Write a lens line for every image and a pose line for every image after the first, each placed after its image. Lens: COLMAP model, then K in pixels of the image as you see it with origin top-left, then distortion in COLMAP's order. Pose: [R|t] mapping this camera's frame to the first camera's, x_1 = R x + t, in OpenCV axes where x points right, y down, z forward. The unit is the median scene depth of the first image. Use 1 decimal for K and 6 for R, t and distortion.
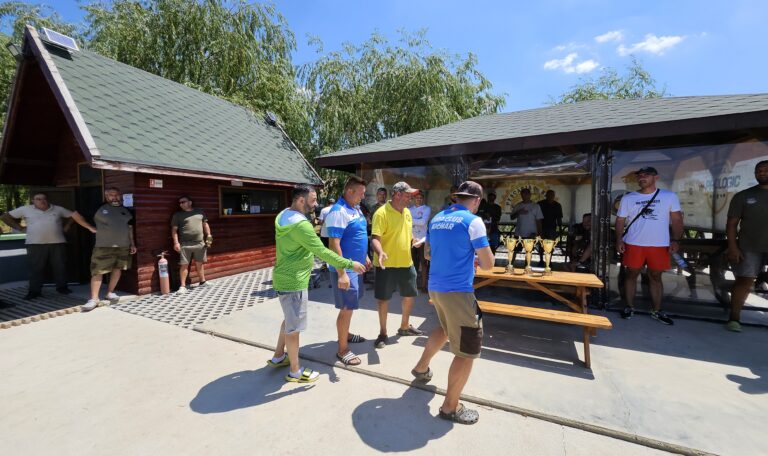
lens RADIAL K [[310.8, 0, 381.4], [0, 310.8, 227.9], [0, 0, 1]] dist [-0.004062, 0.002837]
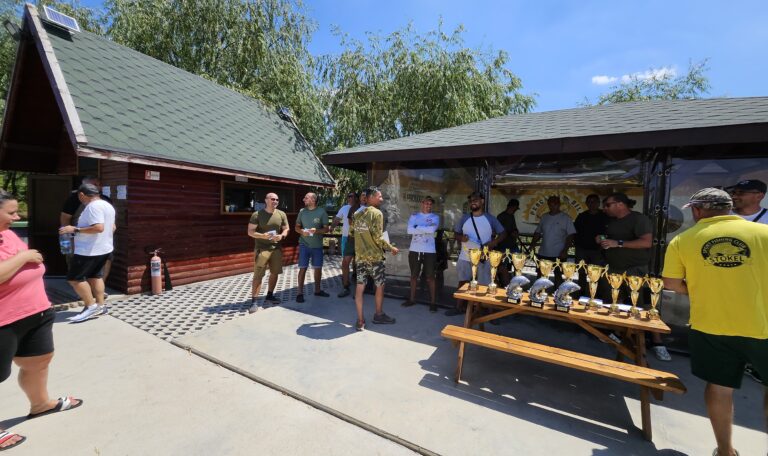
lens RADIAL K [[310.8, 0, 382.0], [0, 310.8, 223.9], [0, 0, 1]] dist [-0.004062, 0.002837]
pose [[0.997426, 0.048739, -0.052600, 0.014975], [-0.049445, 0.998702, -0.012213, -0.019232], [0.051936, 0.014782, 0.998541, 0.100315]]
